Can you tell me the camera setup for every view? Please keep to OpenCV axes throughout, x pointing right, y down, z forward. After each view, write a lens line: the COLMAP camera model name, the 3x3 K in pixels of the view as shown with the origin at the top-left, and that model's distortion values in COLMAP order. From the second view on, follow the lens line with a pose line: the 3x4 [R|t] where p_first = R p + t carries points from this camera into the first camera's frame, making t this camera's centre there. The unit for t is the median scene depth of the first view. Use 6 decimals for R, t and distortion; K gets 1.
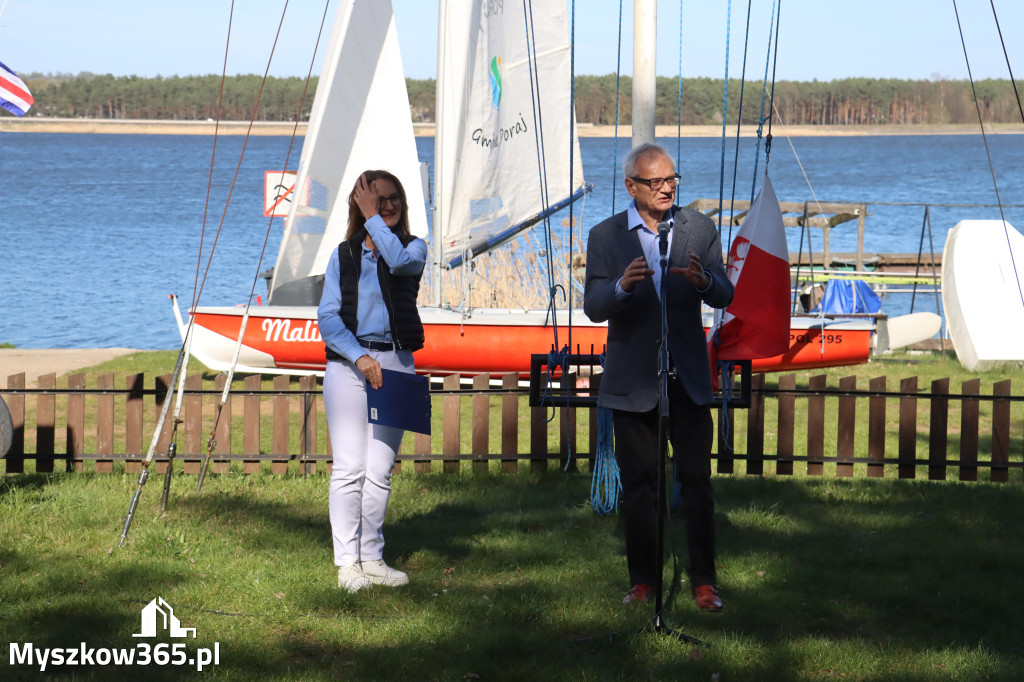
lens RADIAL K [[5535.2, 0, 512.0], [0, 5535.2, 341.0], [0, 0, 1]] dist [3.189868, -3.485153]
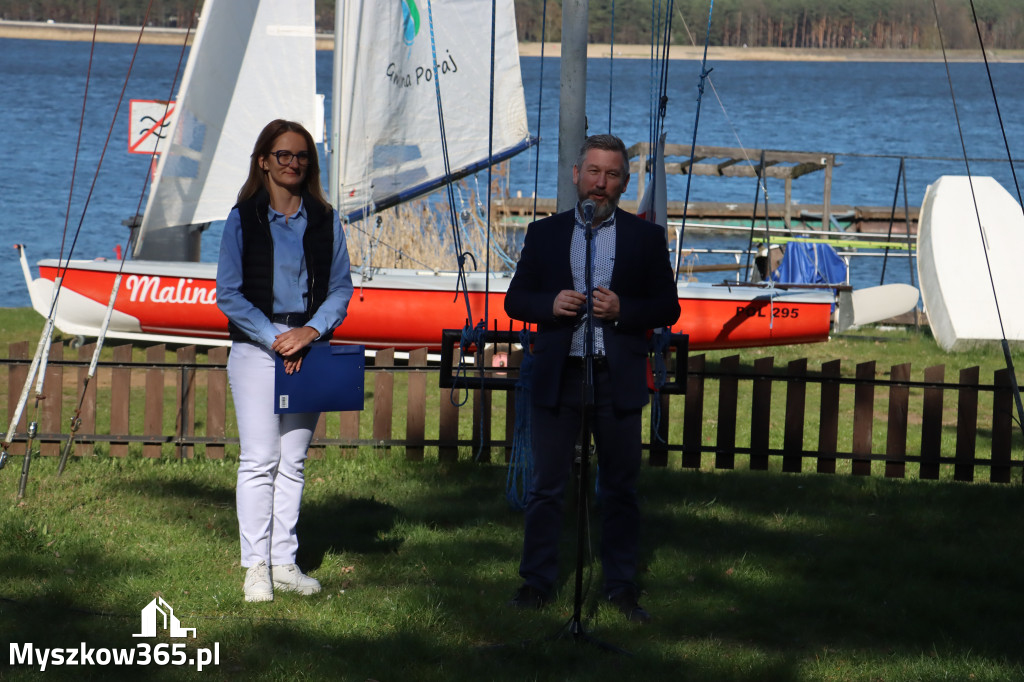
lens RADIAL K [[5535.2, 0, 512.0], [0, 5535.2, 341.0], [0, 0, 1]] dist [3.189868, -3.485153]
pose [[0.999689, 0.020021, 0.014886, 0.001736], [-0.020033, 0.999799, 0.000708, 0.004323], [-0.014869, -0.001006, 0.999889, 0.135675]]
